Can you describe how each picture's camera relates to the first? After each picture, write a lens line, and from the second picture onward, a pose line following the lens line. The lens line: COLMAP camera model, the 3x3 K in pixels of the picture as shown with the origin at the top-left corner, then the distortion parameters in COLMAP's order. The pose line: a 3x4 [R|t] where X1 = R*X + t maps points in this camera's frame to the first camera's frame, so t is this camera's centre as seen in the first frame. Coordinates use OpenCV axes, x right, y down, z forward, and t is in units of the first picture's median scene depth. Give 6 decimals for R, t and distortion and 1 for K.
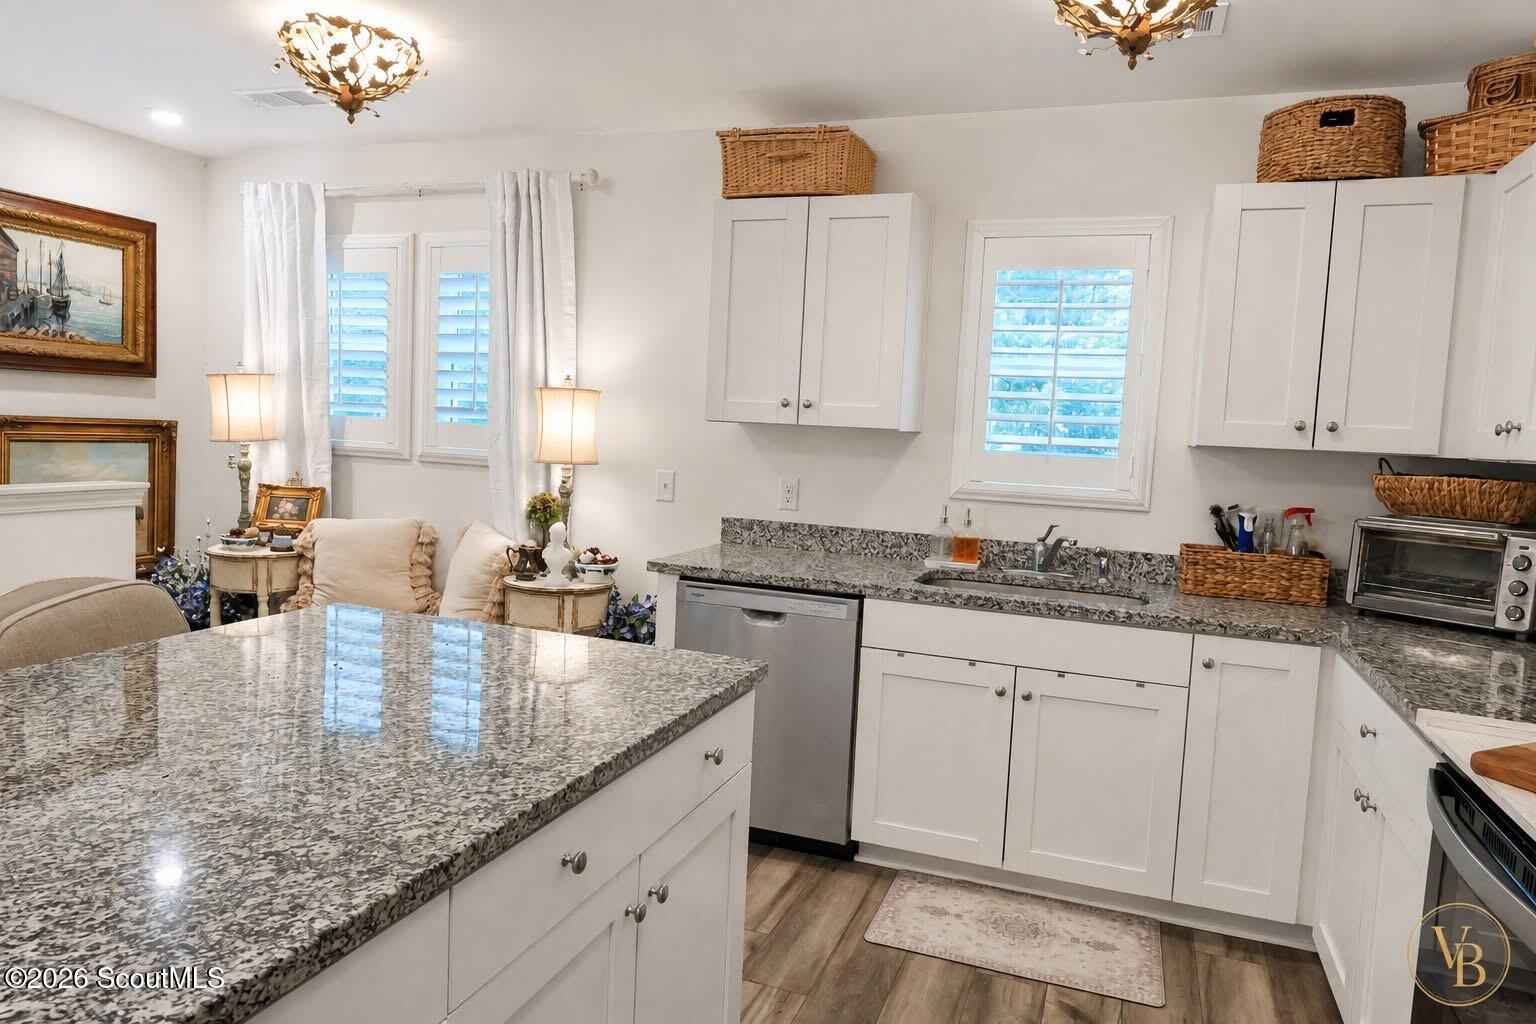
lens RADIAL K [[1000.9, 0, 766.2], [0, 1000.9, 510.6], [0, 0, 1]] dist [-0.003370, 0.000903]
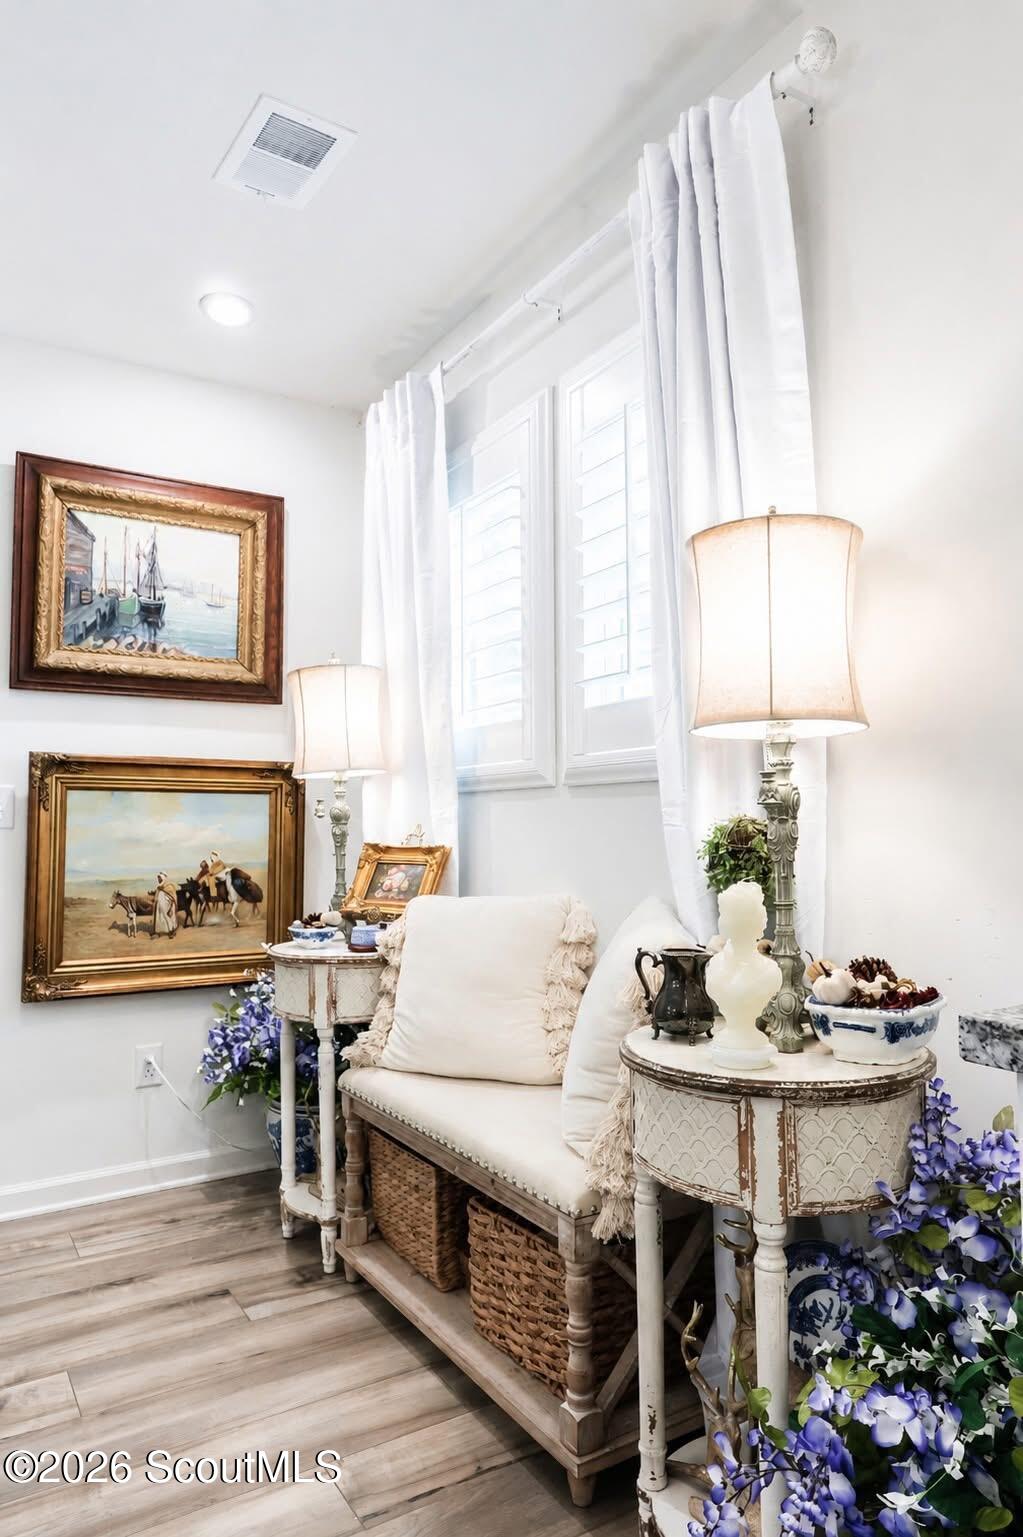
lens RADIAL K [[1001.6, 0, 515.9], [0, 1001.6, 762.7], [0, 0, 1]] dist [-0.003370, 0.000903]
pose [[0.786585, -0.091418, -0.610678, -0.043846], [-0.009410, 0.987091, -0.159887, 0.025099], [0.617411, 0.131511, 0.775570, 0.602502]]
